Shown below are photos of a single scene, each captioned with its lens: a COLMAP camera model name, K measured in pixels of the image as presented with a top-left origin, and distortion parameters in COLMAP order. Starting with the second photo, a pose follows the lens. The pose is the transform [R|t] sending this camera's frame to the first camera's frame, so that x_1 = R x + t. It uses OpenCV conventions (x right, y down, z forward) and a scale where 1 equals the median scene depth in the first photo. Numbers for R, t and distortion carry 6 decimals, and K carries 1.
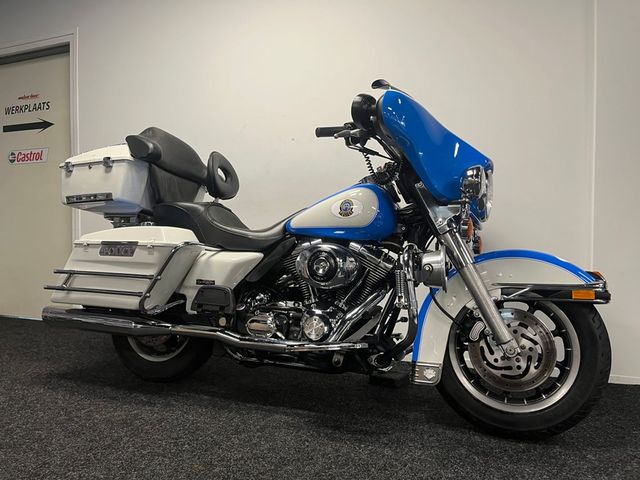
lens RADIAL K [[497.4, 0, 320.0], [0, 497.4, 240.0], [0, 0, 1]] dist [0.006929, -0.007275]
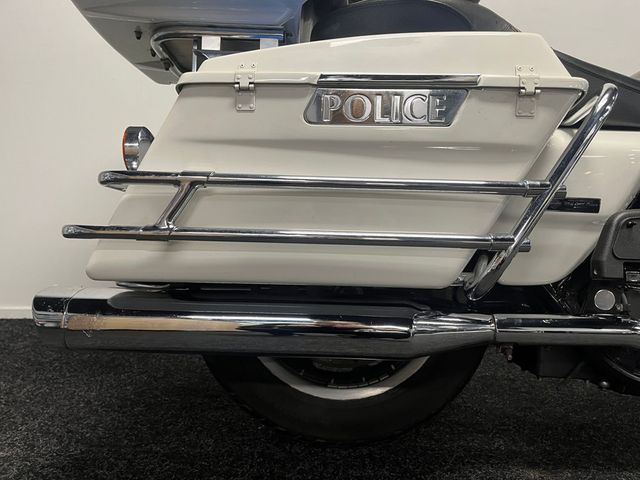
lens RADIAL K [[497.4, 0, 320.0], [0, 497.4, 240.0], [0, 0, 1]] dist [0.006929, -0.007275]
pose [[0.921516, -0.045603, 0.385653, -0.572847], [-0.008463, 0.990487, 0.137346, 0.061969], [-0.388248, -0.129830, 0.912364, 0.731322]]
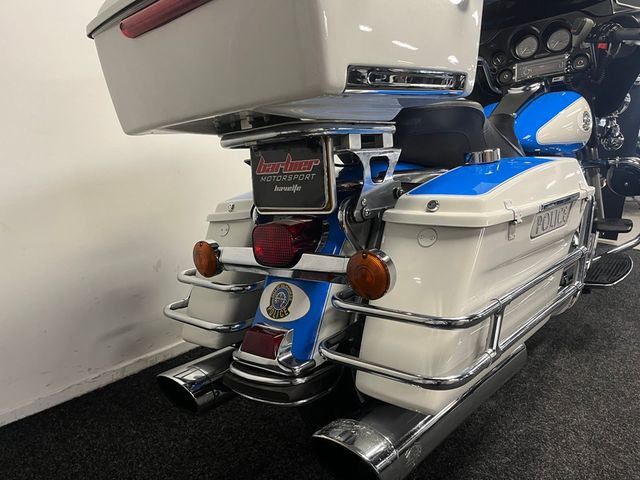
lens RADIAL K [[497.4, 0, 320.0], [0, 497.4, 240.0], [0, 0, 1]] dist [0.006929, -0.007275]
pose [[0.309877, -0.238054, 0.920493, -0.908585], [-0.005756, 0.967661, 0.252190, -0.073914], [-0.950759, -0.083446, 0.298485, 1.072611]]
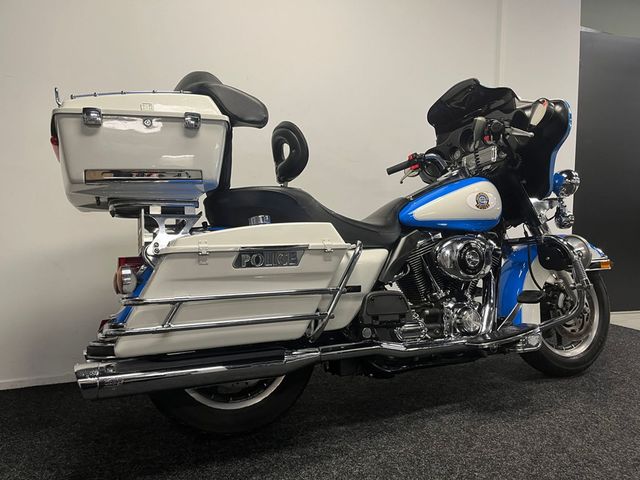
lens RADIAL K [[490.8, 0, 320.0], [0, 490.8, 240.0], [0, 0, 1]] dist [-0.005136, -0.010934]
pose [[0.694093, -0.049623, 0.718173, -0.849564], [0.012655, 0.998308, 0.056748, -0.041972], [-0.719774, -0.030300, 0.693546, 0.490087]]
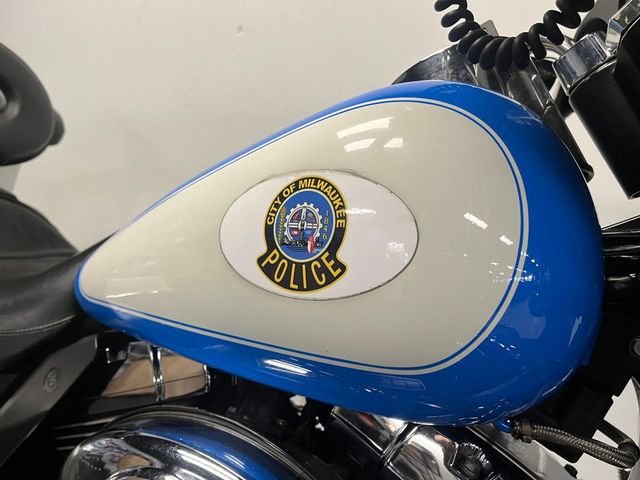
lens RADIAL K [[490.8, 0, 320.0], [0, 490.8, 240.0], [0, 0, 1]] dist [-0.005136, -0.010934]
pose [[0.998968, 0.012732, -0.043589, 0.059833], [-0.008940, 0.996244, 0.086124, -0.069828], [0.044522, -0.085645, 0.995330, 0.783628]]
